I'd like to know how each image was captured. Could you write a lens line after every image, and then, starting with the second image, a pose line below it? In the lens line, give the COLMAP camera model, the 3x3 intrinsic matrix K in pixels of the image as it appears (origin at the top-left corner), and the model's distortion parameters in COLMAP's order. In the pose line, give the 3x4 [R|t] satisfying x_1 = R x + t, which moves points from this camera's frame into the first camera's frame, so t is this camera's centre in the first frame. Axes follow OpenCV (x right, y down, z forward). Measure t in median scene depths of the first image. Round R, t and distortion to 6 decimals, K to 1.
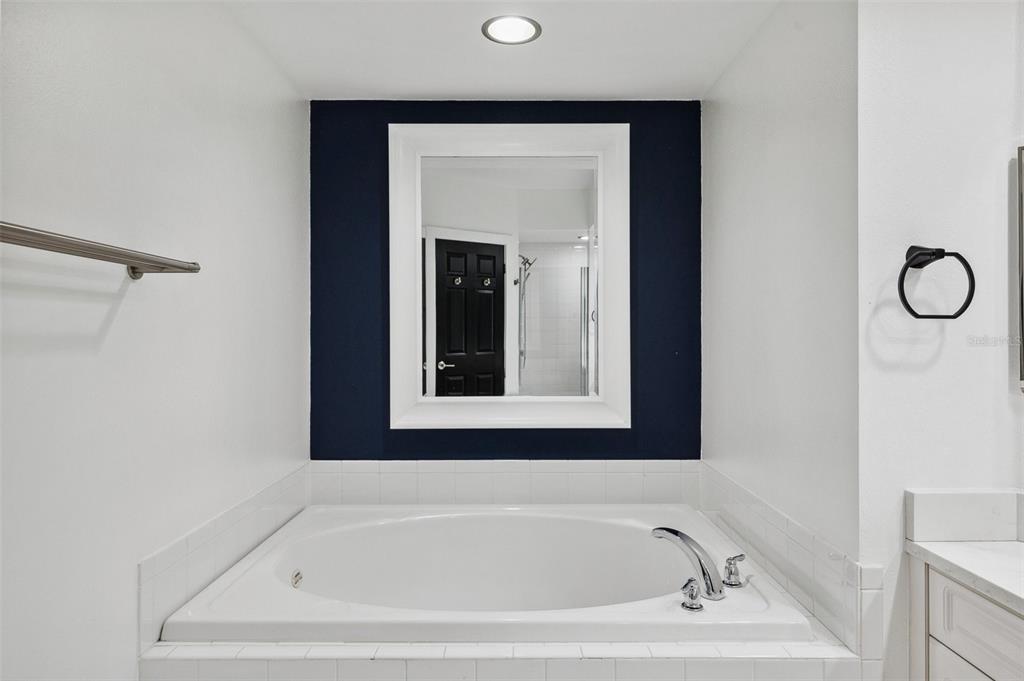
lens RADIAL K [[638.6, 0, 513.2], [0, 638.6, 336.9], [0, 0, 1]] dist [-0.004609, -0.002073]
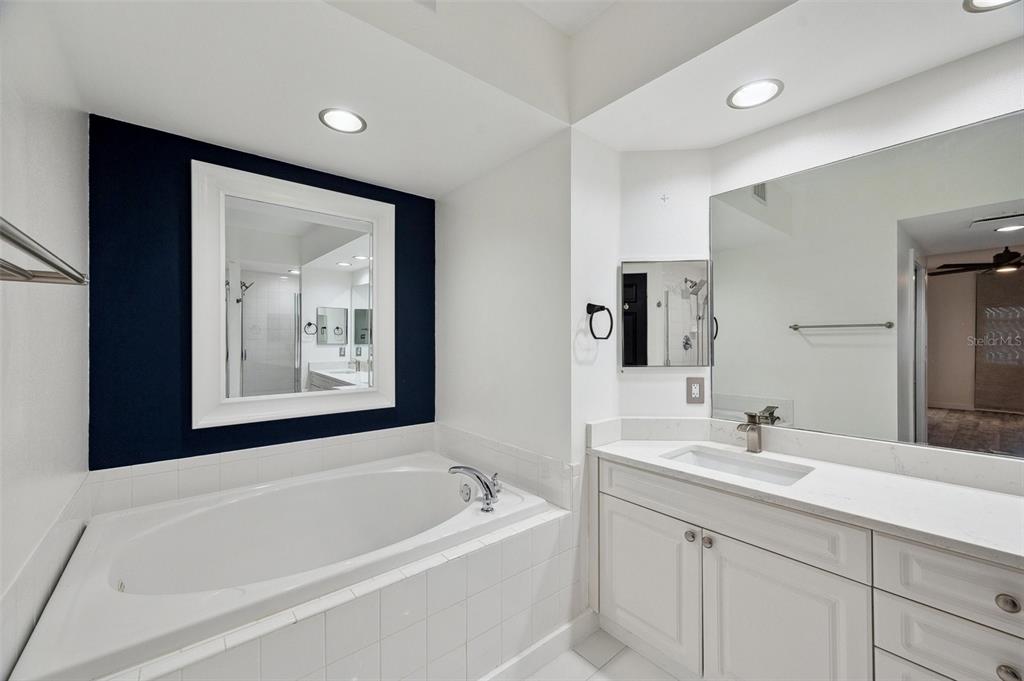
lens RADIAL K [[405.4, 0, 512.0], [0, 405.4, 340.5], [0, 0, 1]] dist [-0.001967, -0.000003]
pose [[0.769896, 0.002259, 0.638166, -0.379891], [0.000021, 0.999994, -0.003565, -0.018476], [-0.638170, 0.002758, 0.769891, 0.152565]]
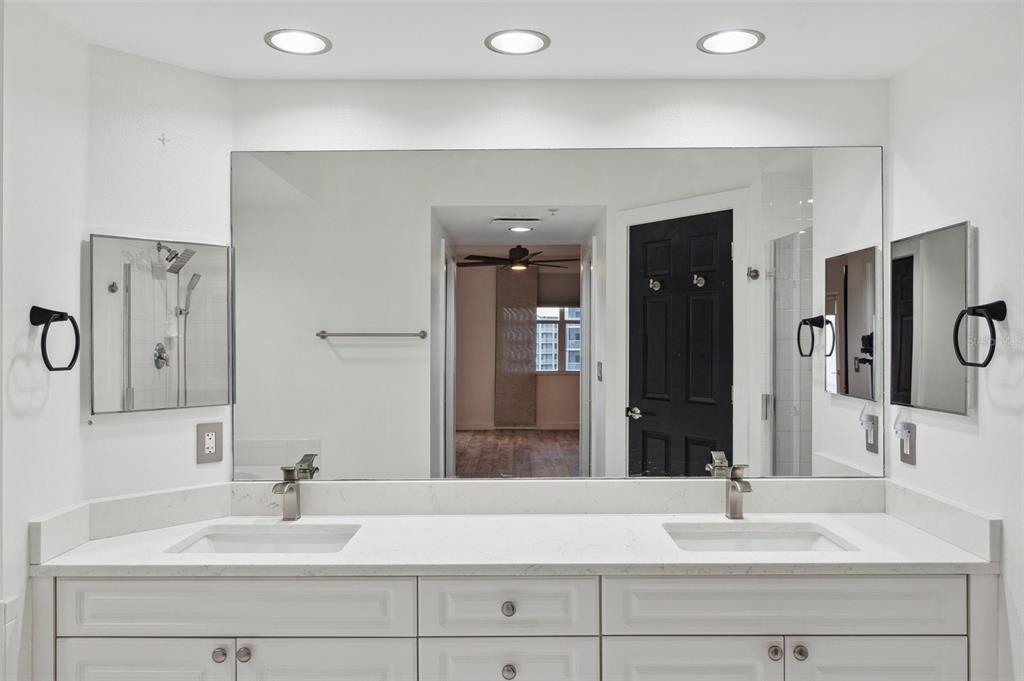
lens RADIAL K [[763.2, 0, 512.0], [0, 763.2, 340.5], [0, 0, 1]] dist [-0.003787, -0.000758]
pose [[0.004588, 0.002308, 0.999987, -0.709429], [-0.001226, 0.999997, -0.002303, -0.076994], [-0.999989, -0.001215, 0.004591, 0.134977]]
